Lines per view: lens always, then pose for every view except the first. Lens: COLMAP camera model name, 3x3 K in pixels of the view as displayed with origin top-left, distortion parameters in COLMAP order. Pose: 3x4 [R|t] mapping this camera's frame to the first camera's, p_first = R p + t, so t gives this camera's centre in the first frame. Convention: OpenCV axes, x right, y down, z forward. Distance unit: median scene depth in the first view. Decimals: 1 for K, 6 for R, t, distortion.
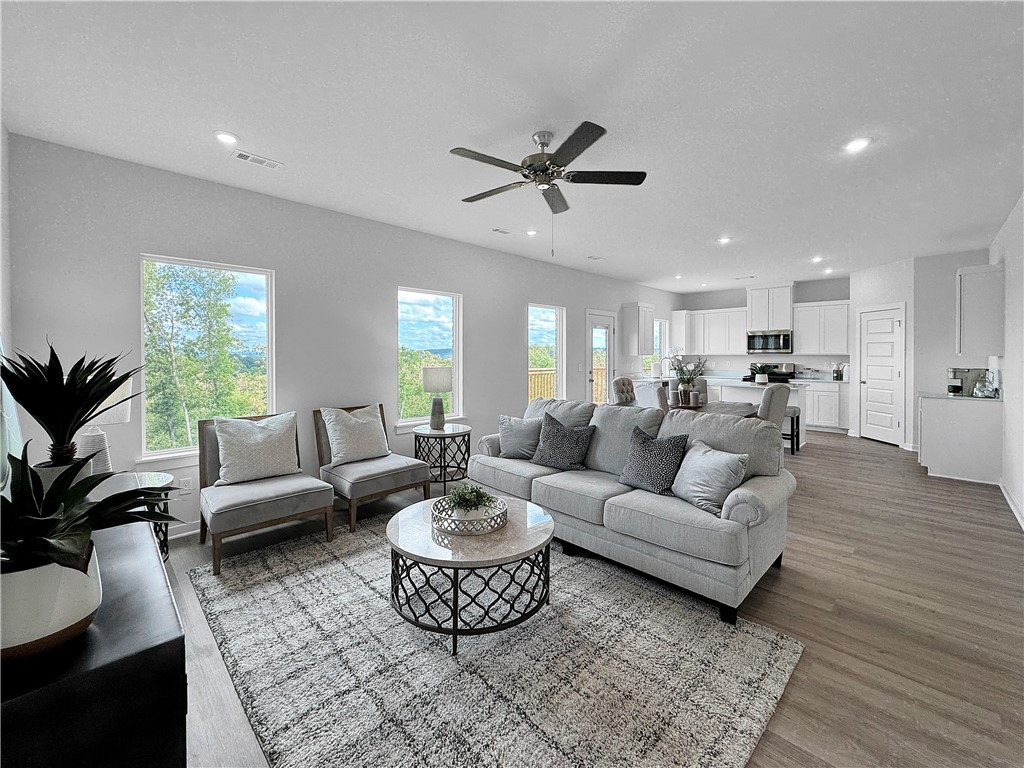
lens RADIAL K [[419.3, 0, 511.1], [0, 419.3, 354.9], [0, 0, 1]] dist [-0.001194, -0.000136]
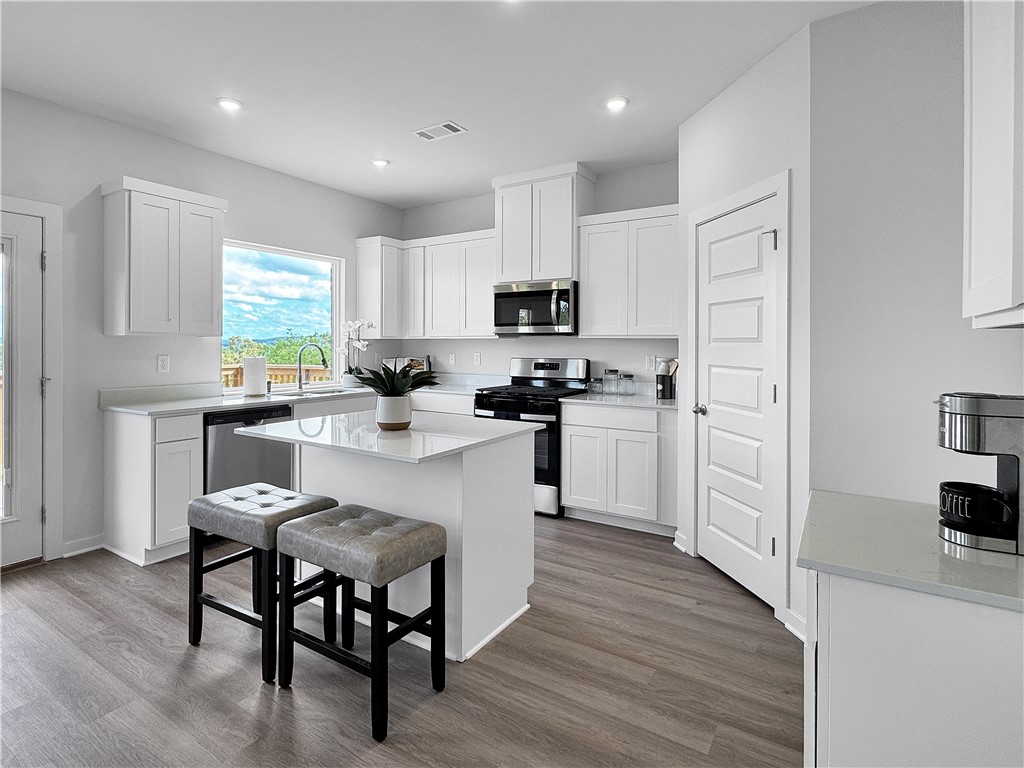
lens RADIAL K [[533.2, 0, 510.7], [0, 533.2, 342.4], [0, 0, 1]] dist [-0.001735, 0.000608]
pose [[0.975674, 0.005079, 0.219168, 0.500060], [-0.003893, 0.999975, -0.005841, 0.007446], [-0.219192, 0.004846, 0.975670, 0.503083]]
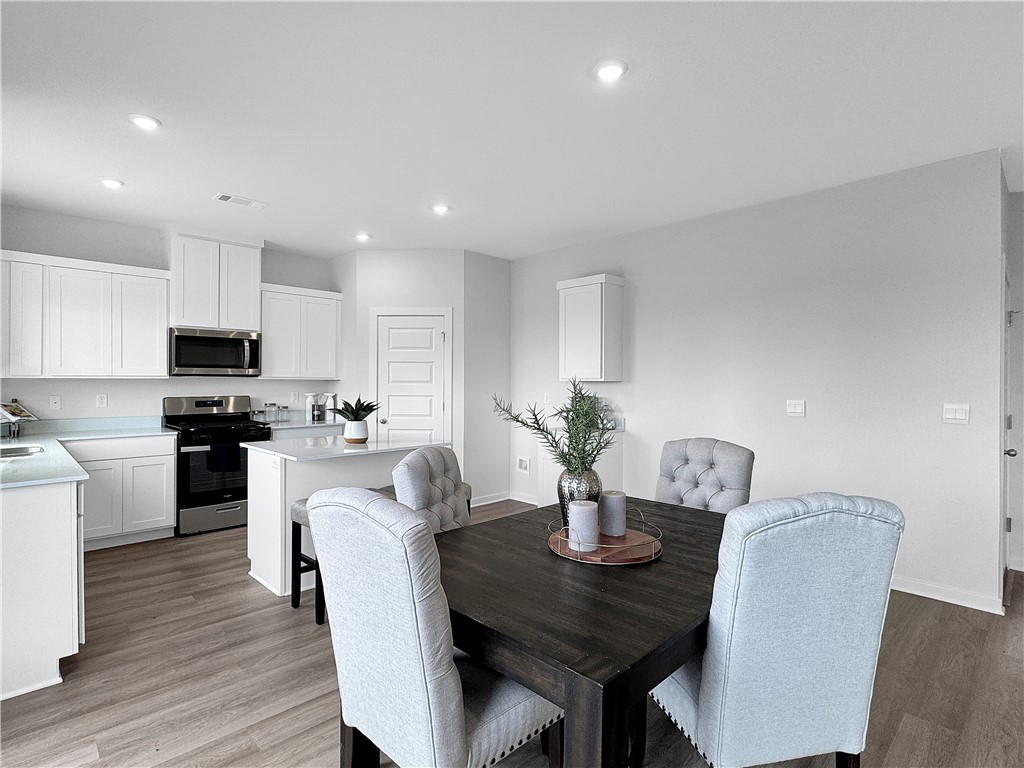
lens RADIAL K [[510.1, 0, 498.7], [0, 510.1, 386.1], [0, 0, 1]] dist [0.001582, 0.000259]
pose [[0.023756, -0.006026, 0.999700, 0.035182], [0.000151, 0.999982, 0.006024, 0.004576], [-0.999718, 0.000008, 0.023756, 0.699212]]
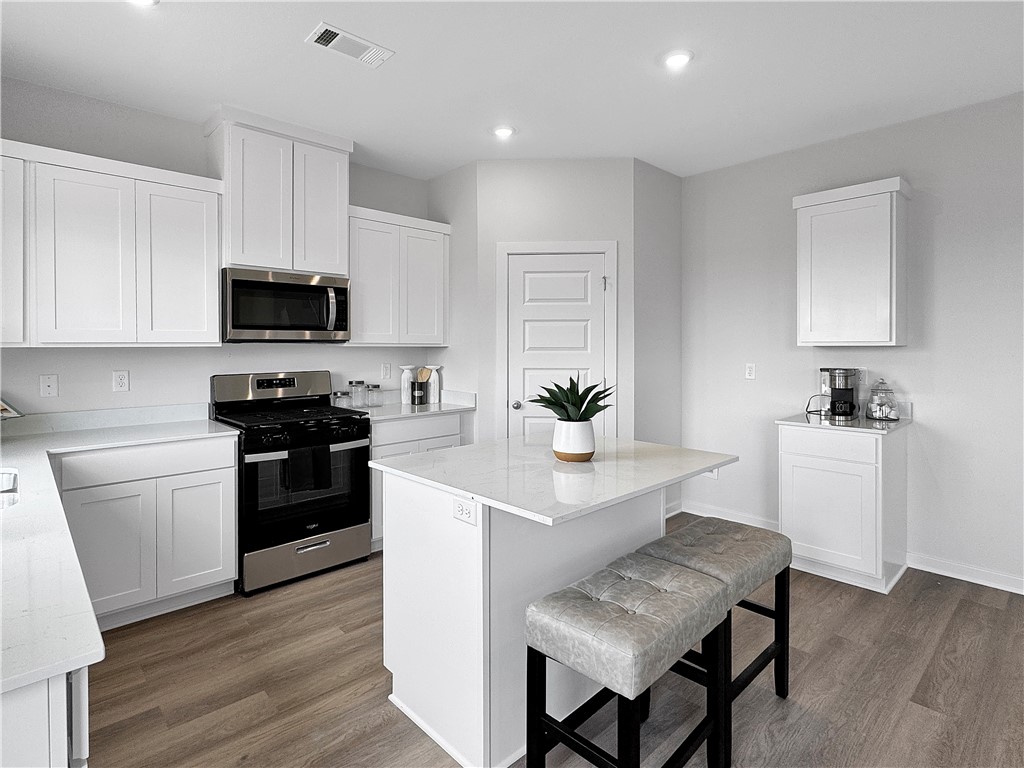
lens RADIAL K [[528.3, 0, 511.4], [0, 528.3, 353.3], [0, 0, 1]] dist [-0.002749, 0.000264]
pose [[0.038135, -0.008734, 0.999234, 0.227326], [0.007276, 0.999938, 0.008463, 0.002715], [-0.999246, 0.006948, 0.038196, 0.861230]]
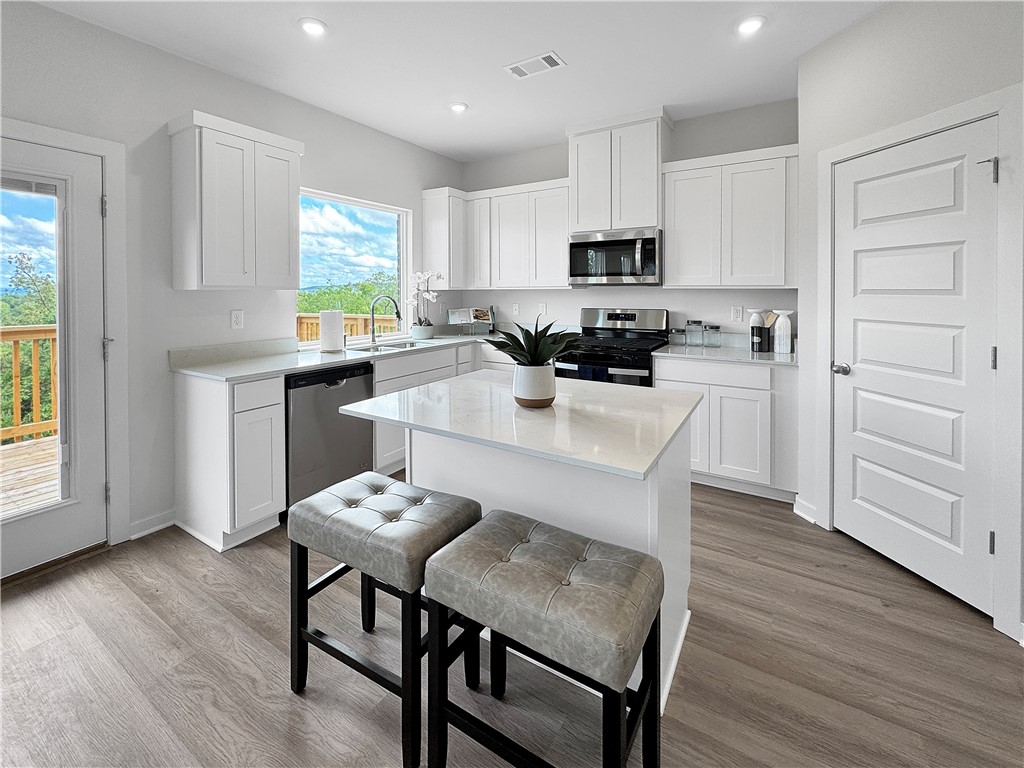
lens RADIAL K [[444.6, 0, 511.5], [0, 444.6, 292.2], [0, 0, 1]] dist [-0.000647, -0.000094]
pose [[0.974544, -0.002210, 0.224184, 0.440939], [0.002036, 0.999997, 0.001008, 0.002326], [-0.224185, -0.000526, 0.974546, 0.624997]]
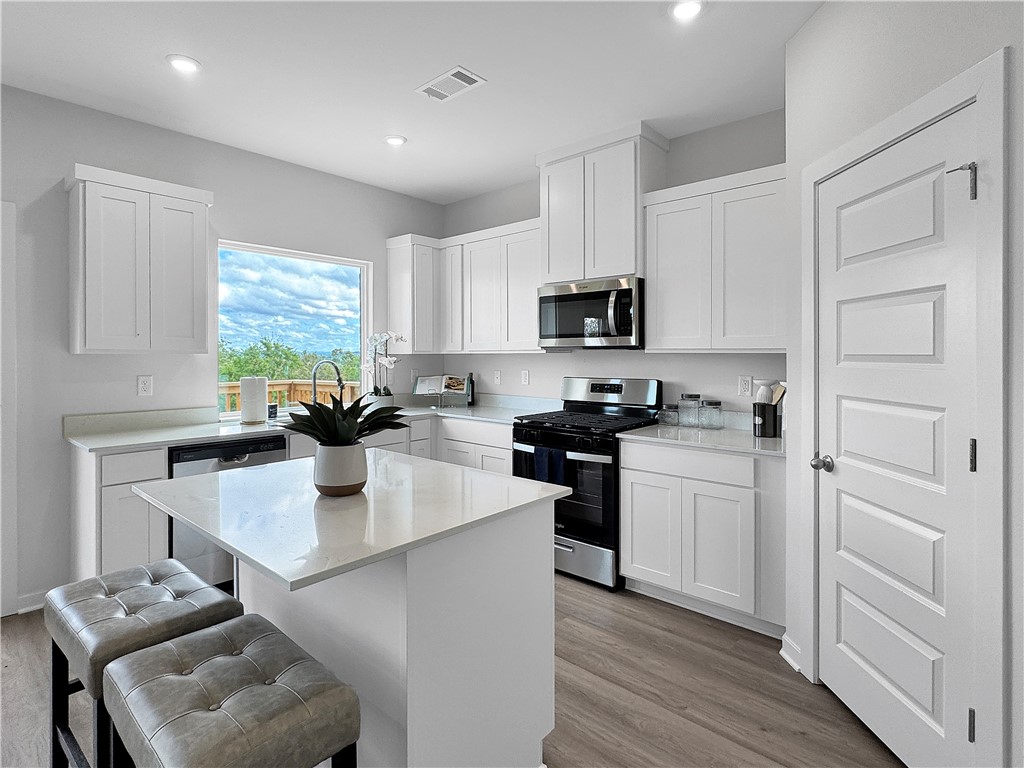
lens RADIAL K [[528.3, 0, 511.4], [0, 528.3, 353.3], [0, 0, 1]] dist [-0.002749, 0.000264]
pose [[0.998567, 0.000361, 0.053508, 0.561721], [-0.000081, 0.999986, -0.005240, 0.002054], [-0.053509, 0.005229, 0.998554, 0.615018]]
